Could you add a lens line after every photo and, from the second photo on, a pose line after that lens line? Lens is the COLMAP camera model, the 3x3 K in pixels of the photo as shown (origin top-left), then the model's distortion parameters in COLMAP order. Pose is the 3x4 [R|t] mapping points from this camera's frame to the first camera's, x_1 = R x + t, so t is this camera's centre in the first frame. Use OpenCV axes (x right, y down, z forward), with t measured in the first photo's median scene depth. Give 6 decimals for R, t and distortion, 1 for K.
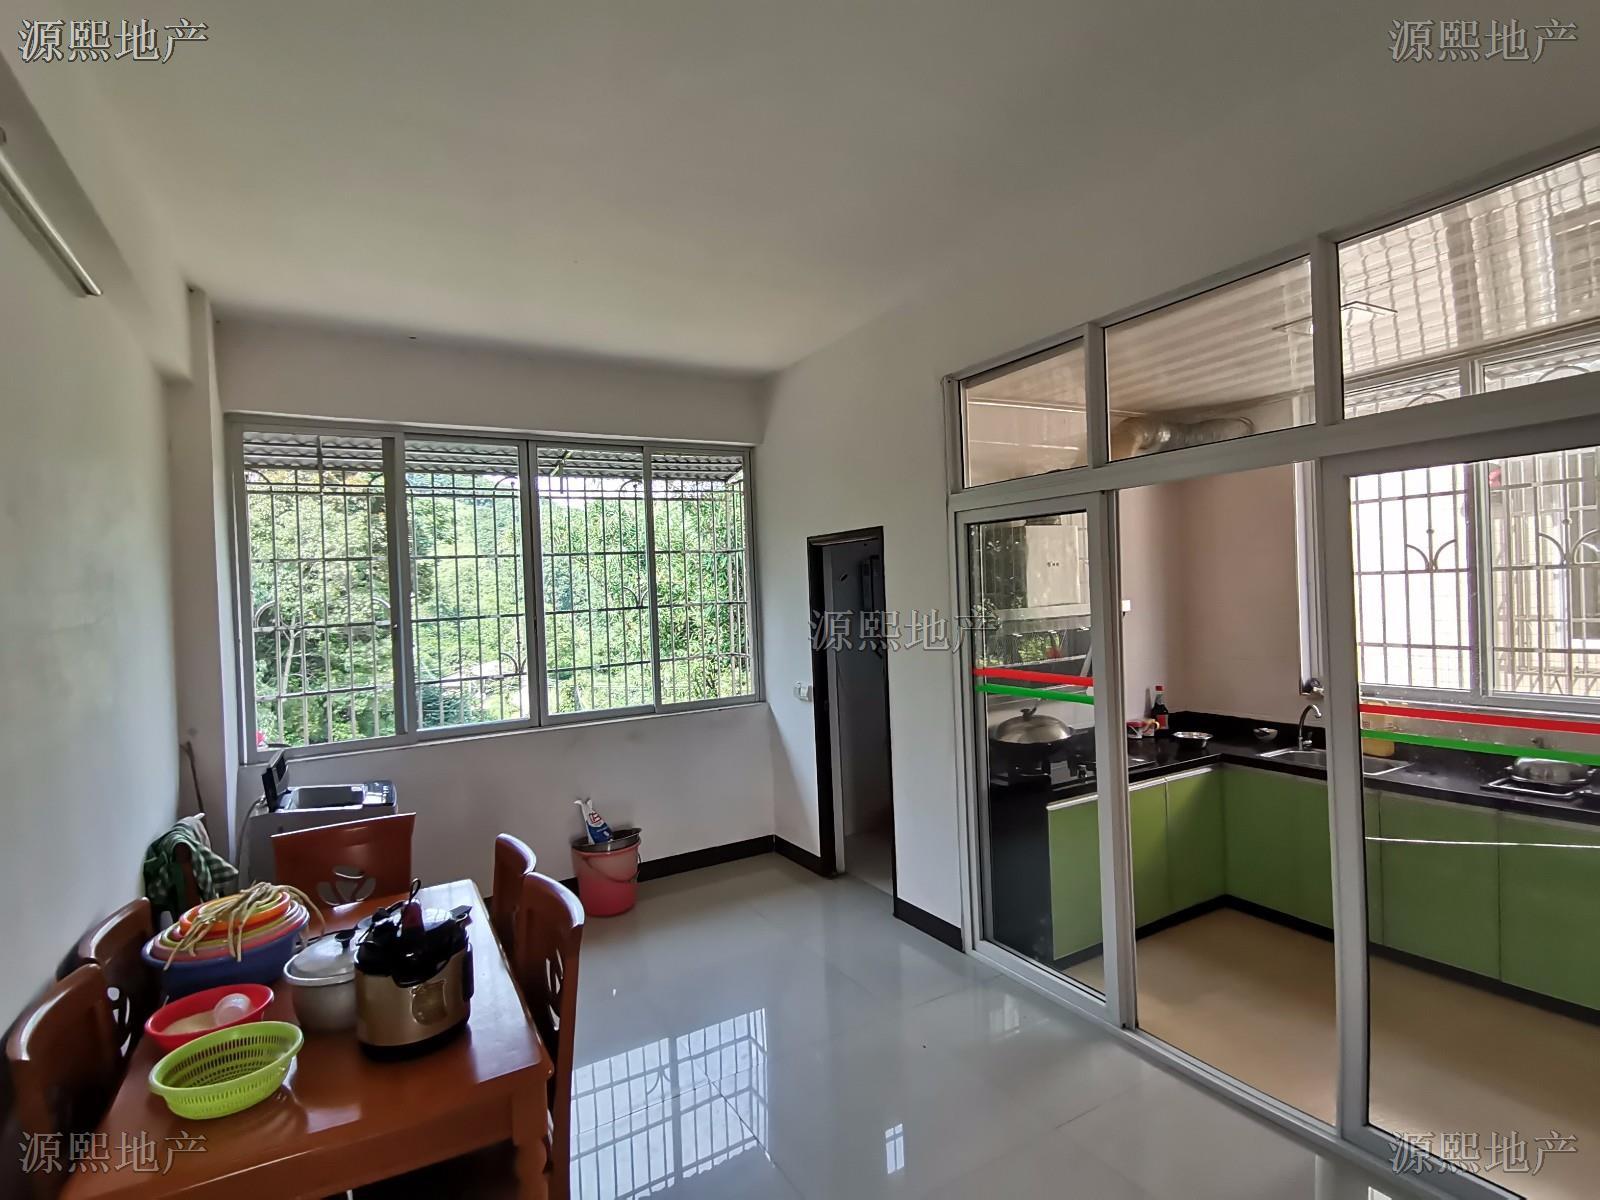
lens RADIAL K [[782.2, 0, 800.0], [0, 782.2, 600.0], [0, 0, 1]] dist [-0.000463, -0.000296]
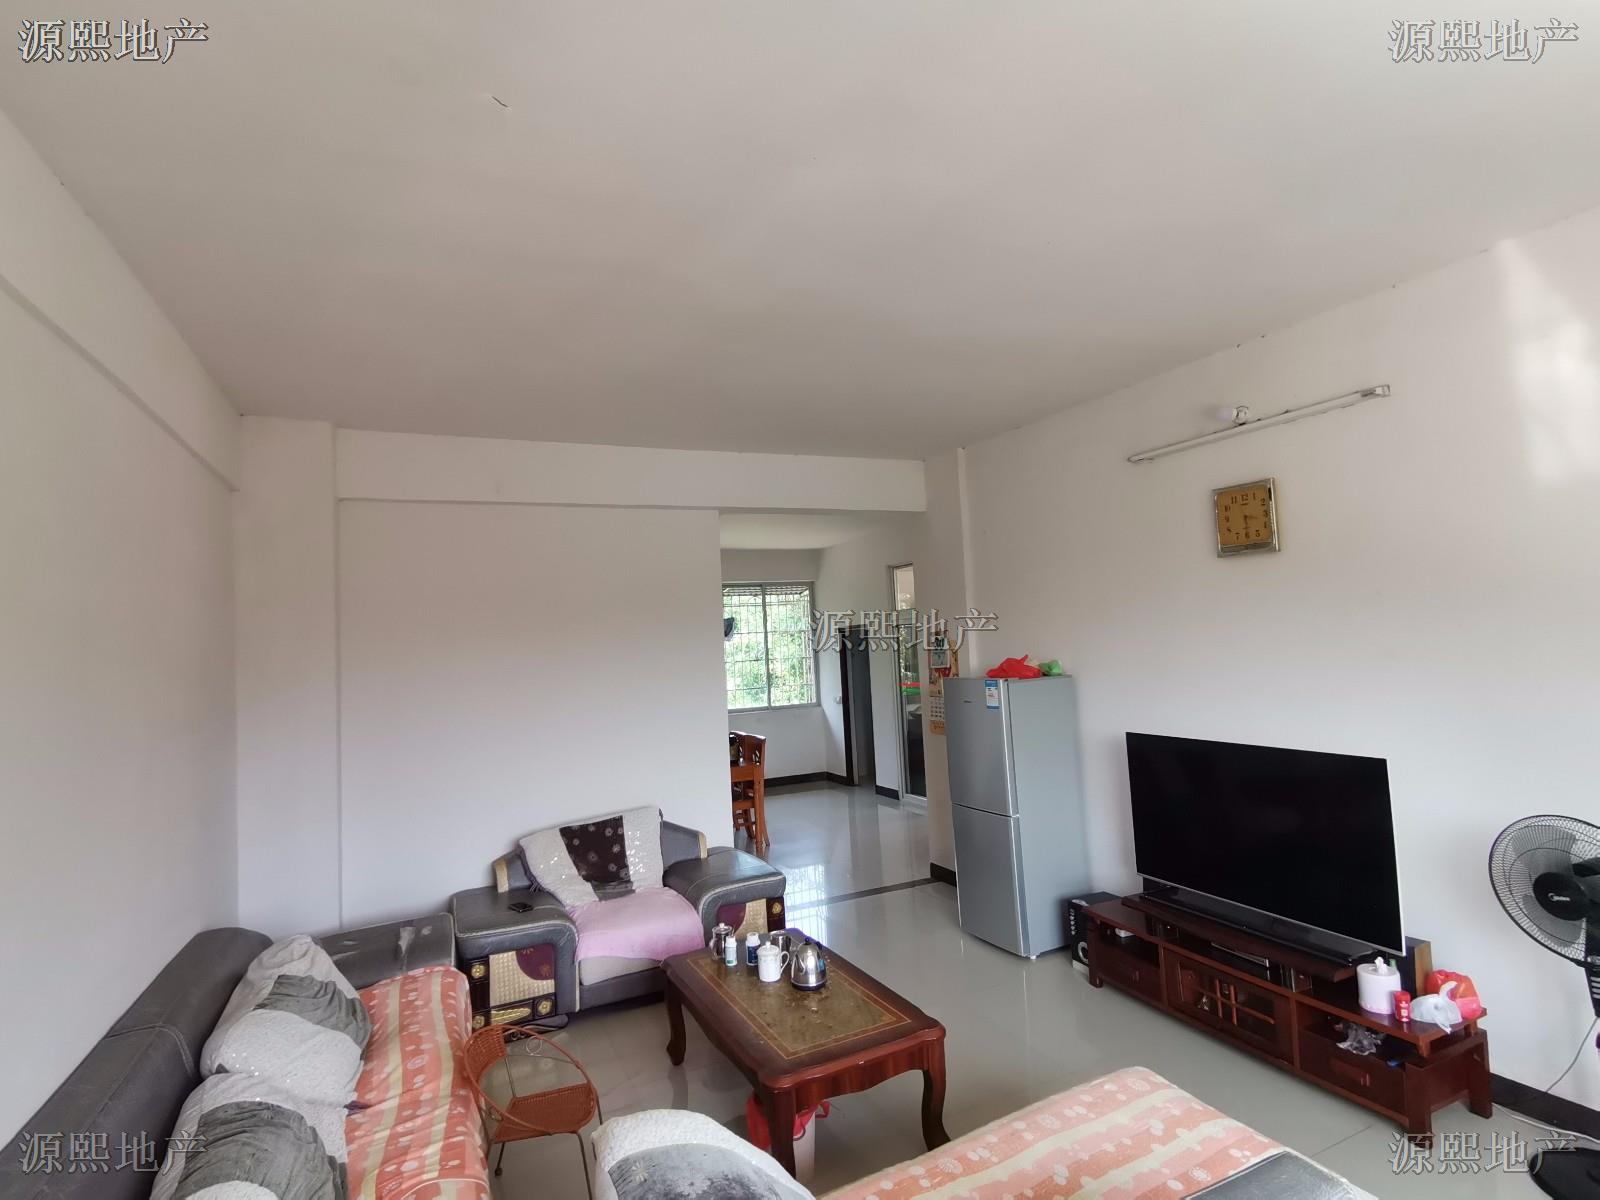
lens RADIAL K [[782.2, 0, 800.0], [0, 782.2, 600.0], [0, 0, 1]] dist [-0.000463, -0.000296]
pose [[0.995079, -0.019908, -0.097066, 0.117702], [0.013173, 0.997492, -0.069540, -0.006166], [0.098207, 0.067919, 0.992846, -1.172918]]
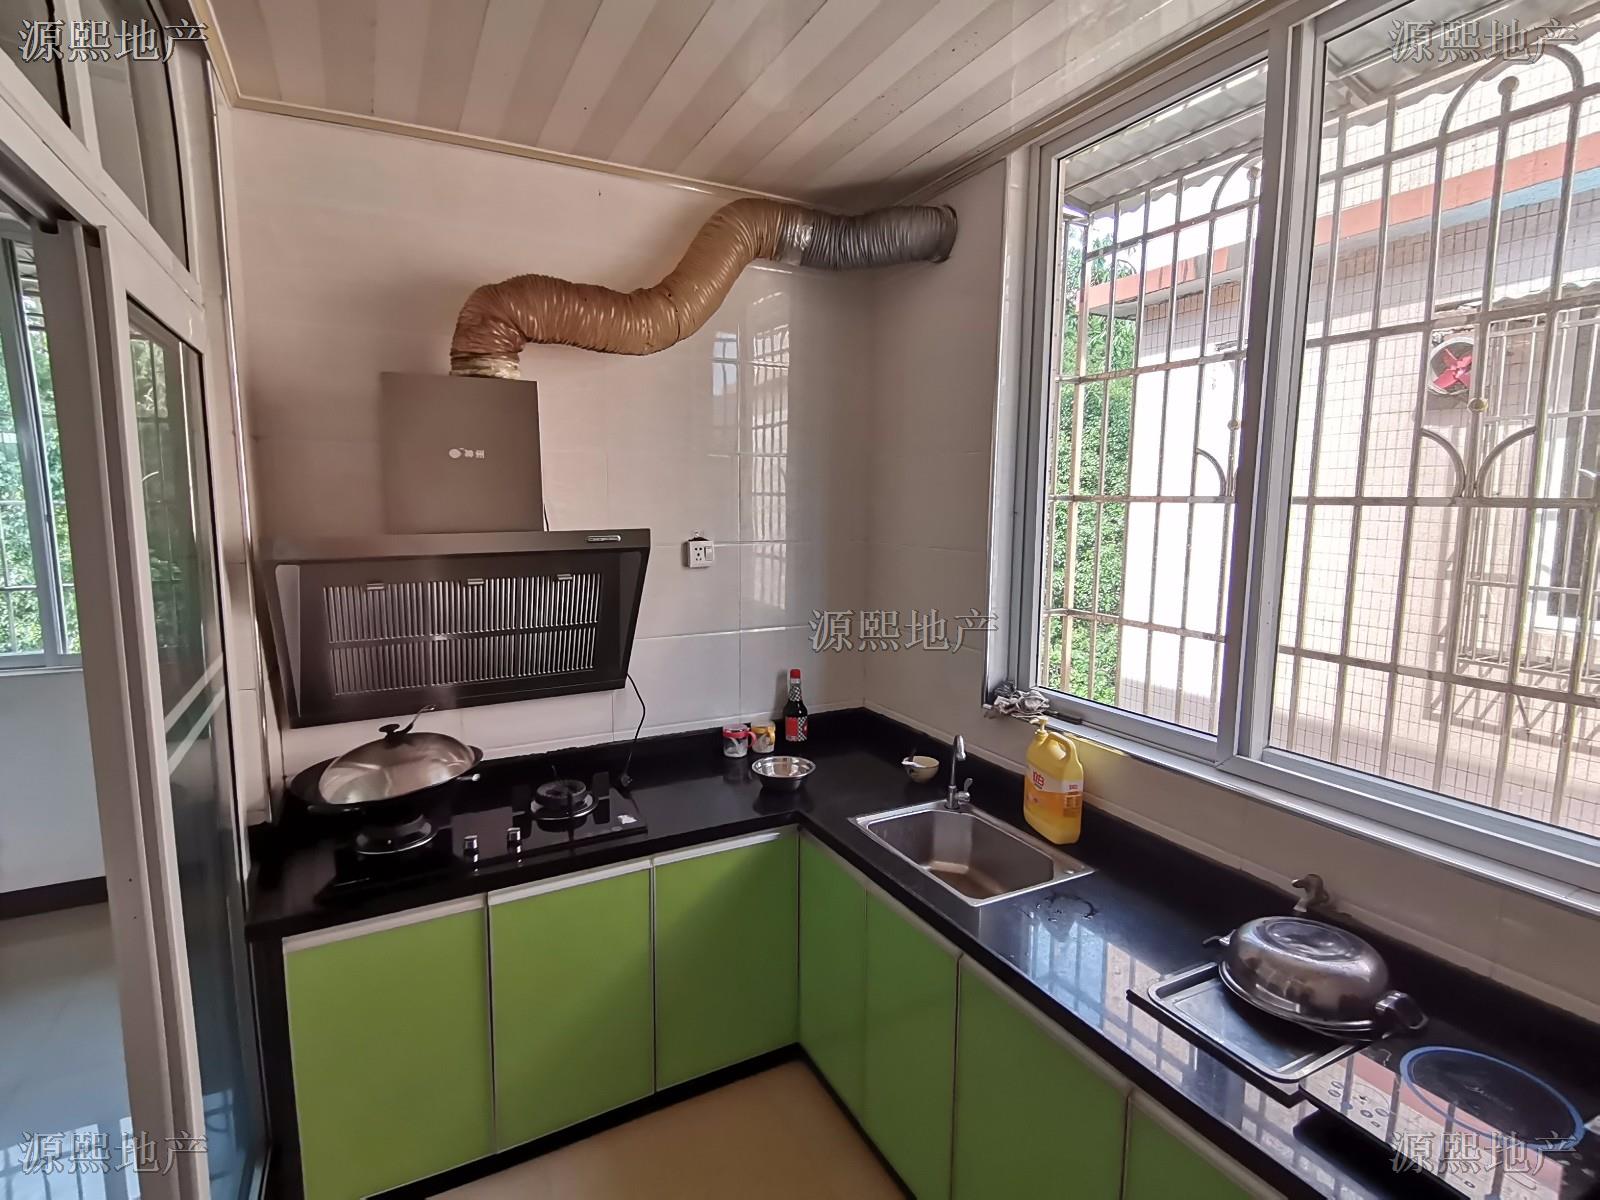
lens RADIAL K [[782.2, 0, 800.0], [0, 782.2, 600.0], [0, 0, 1]] dist [-0.000463, -0.000296]
pose [[0.998541, 0.047176, -0.026279, 0.486228], [-0.043409, 0.990691, 0.129024, -0.023319], [0.032122, -0.127695, 0.991293, 0.409267]]
